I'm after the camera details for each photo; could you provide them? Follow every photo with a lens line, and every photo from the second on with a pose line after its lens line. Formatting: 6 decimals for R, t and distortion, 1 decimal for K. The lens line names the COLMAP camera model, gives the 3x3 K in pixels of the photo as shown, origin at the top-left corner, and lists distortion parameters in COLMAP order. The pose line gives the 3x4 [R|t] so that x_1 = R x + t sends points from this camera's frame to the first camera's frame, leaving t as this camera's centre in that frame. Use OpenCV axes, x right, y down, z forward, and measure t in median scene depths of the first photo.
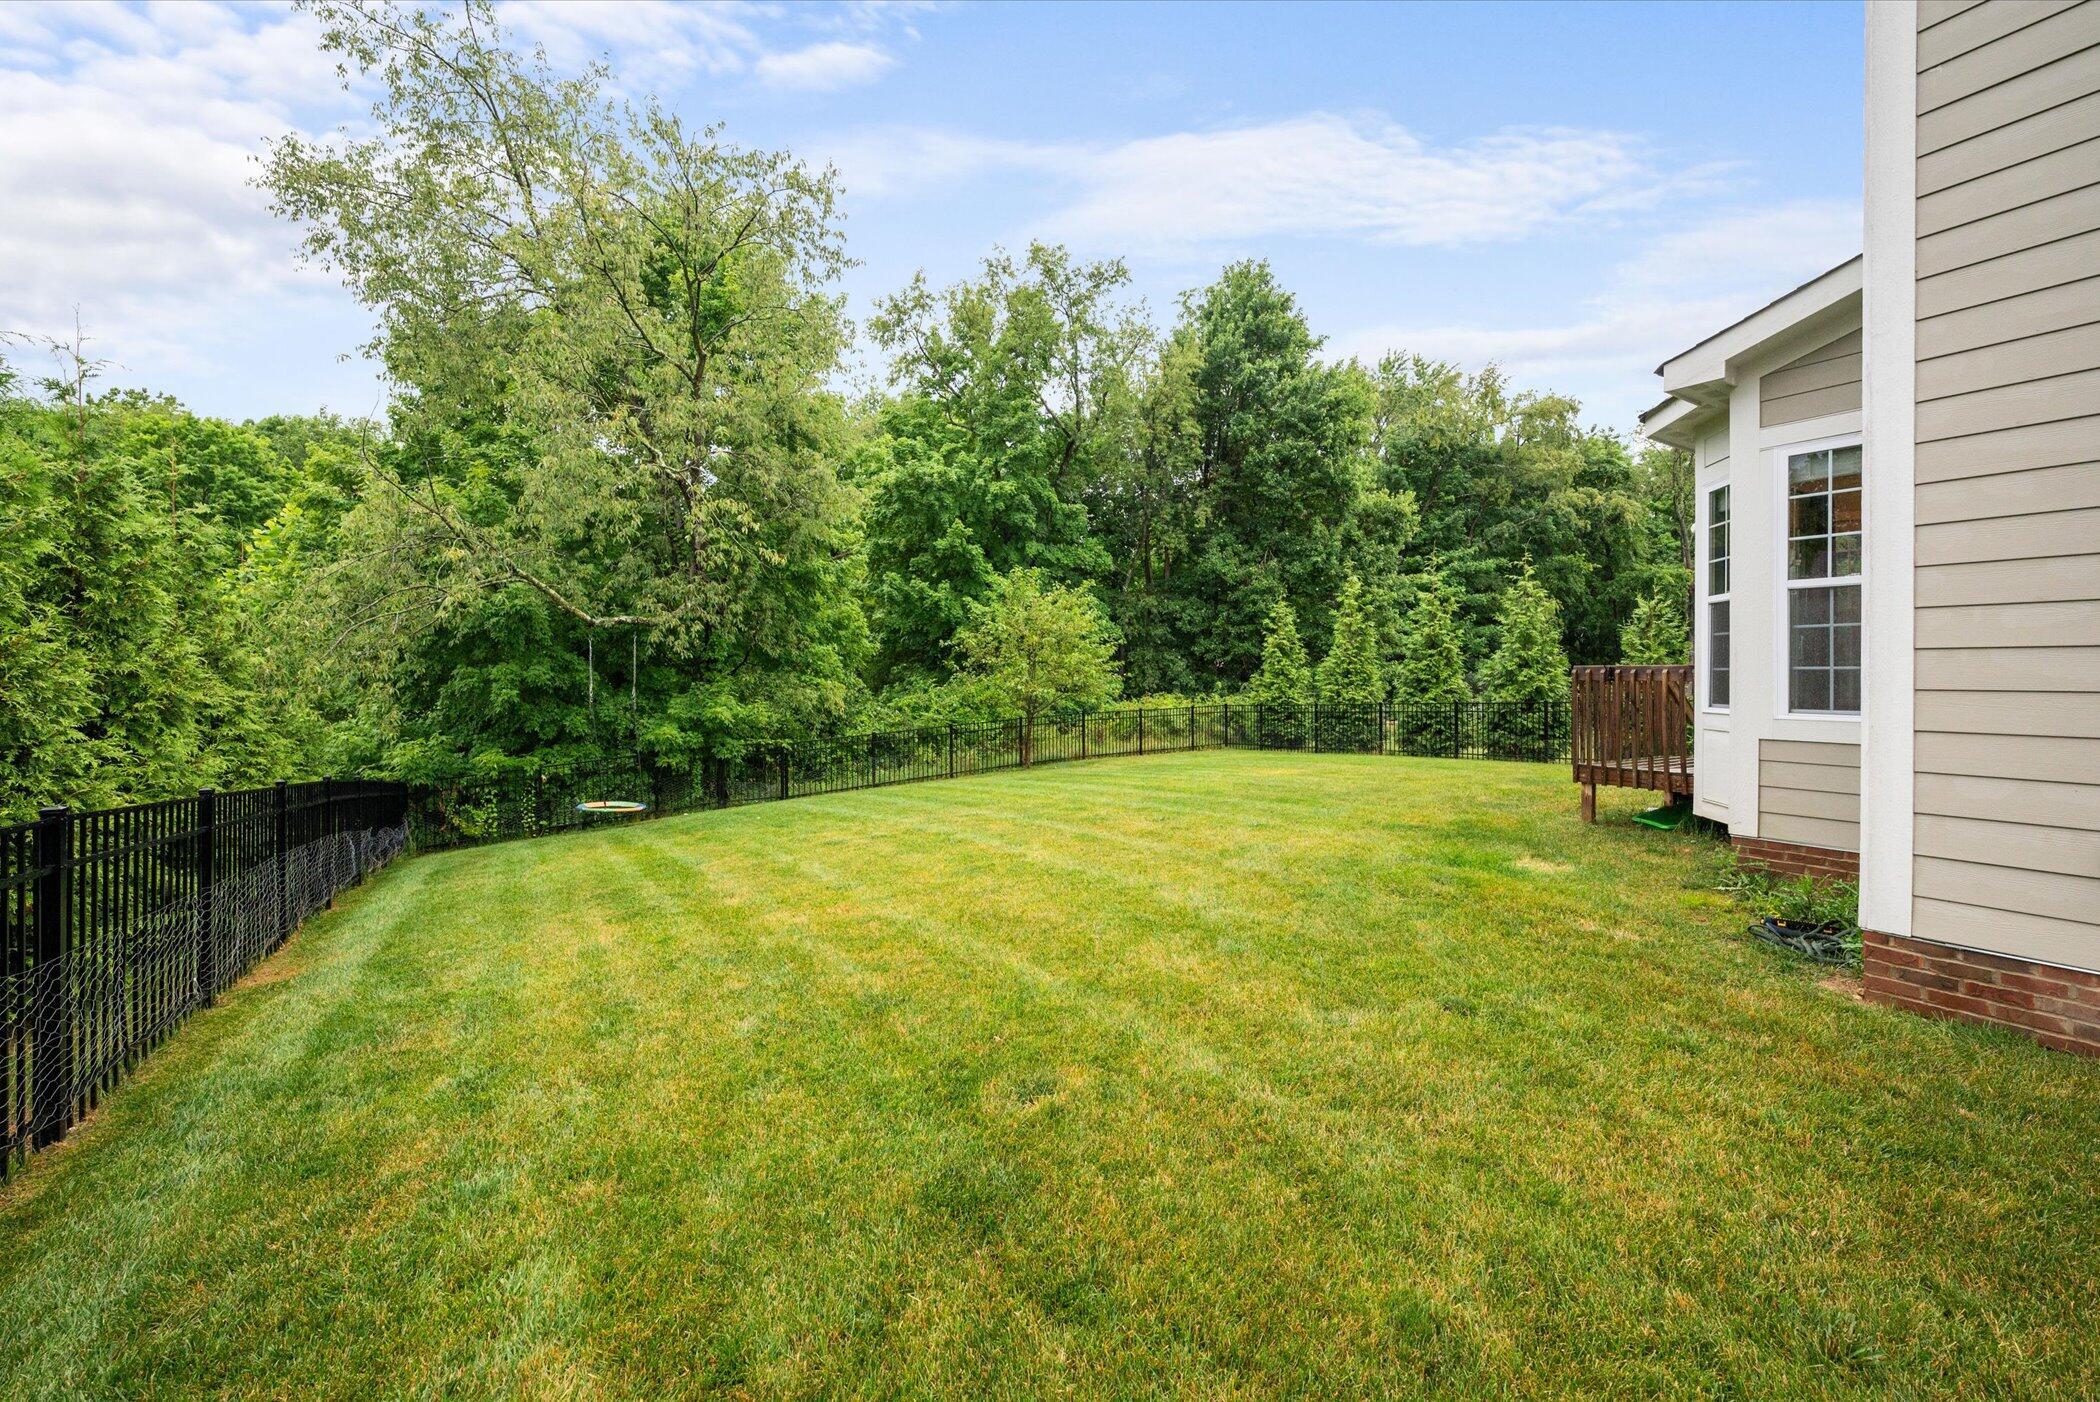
lens RADIAL K [[846.8, 0, 1057.9], [0, 846.8, 678.8], [0, 0, 1]] dist [0.003887, 0.000171]
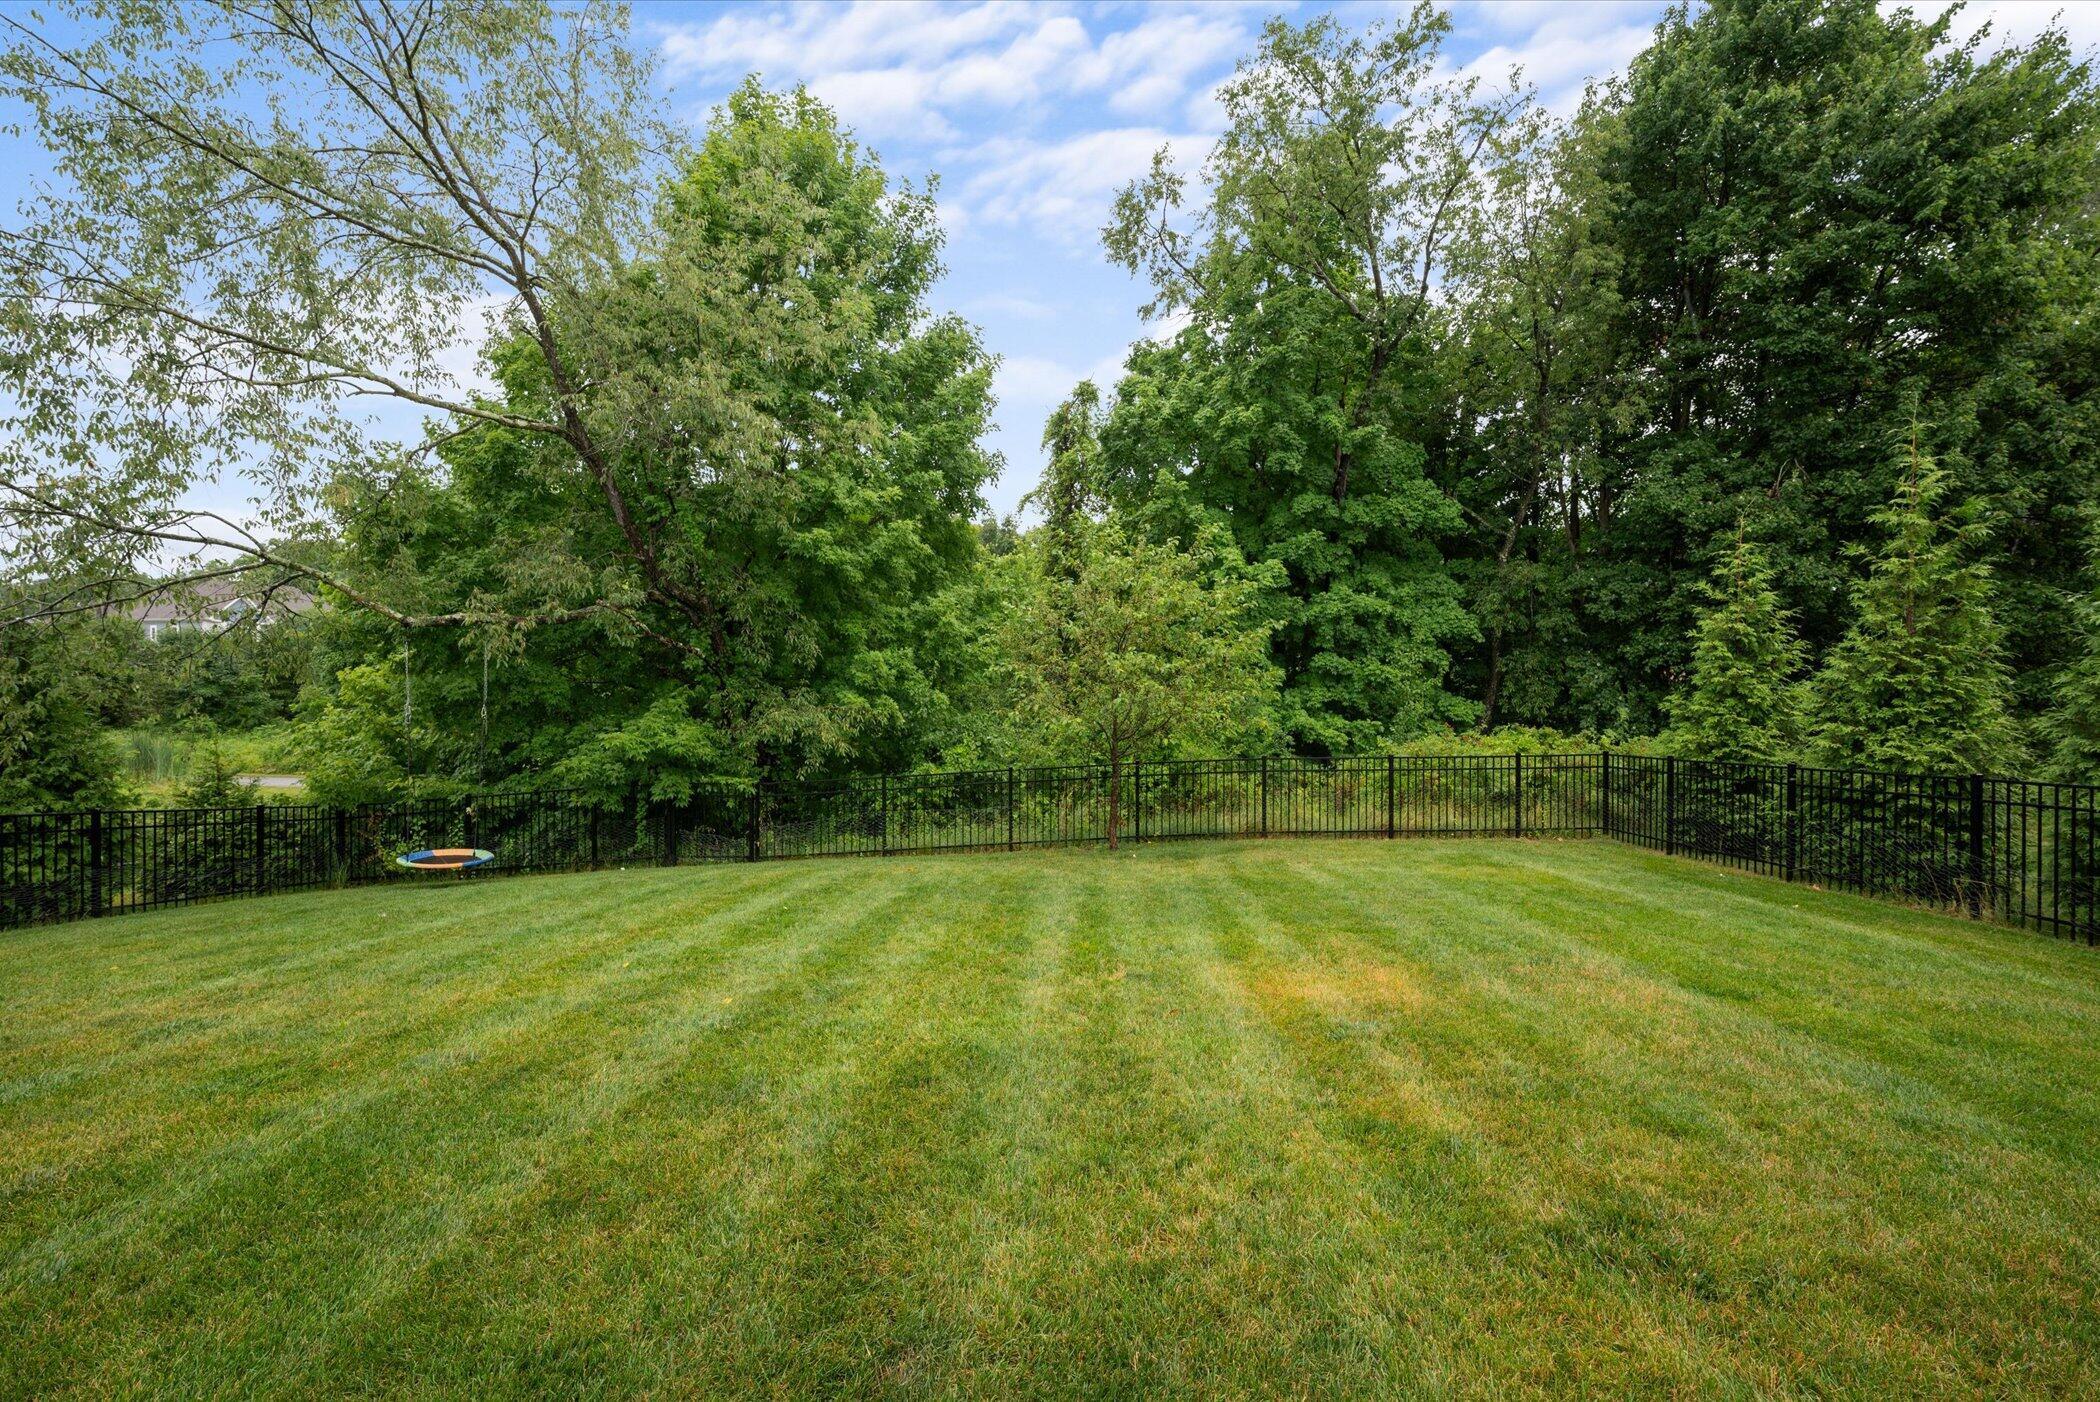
lens RADIAL K [[846.8, 0, 1046.3], [0, 846.8, 695.7], [0, 0, 1]] dist [0.003887, 0.000171]
pose [[0.829131, 0.010738, -0.558951, 0.189646], [-0.009045, 0.999942, 0.005792, -0.004007], [0.558981, 0.000254, 0.829181, 0.352274]]
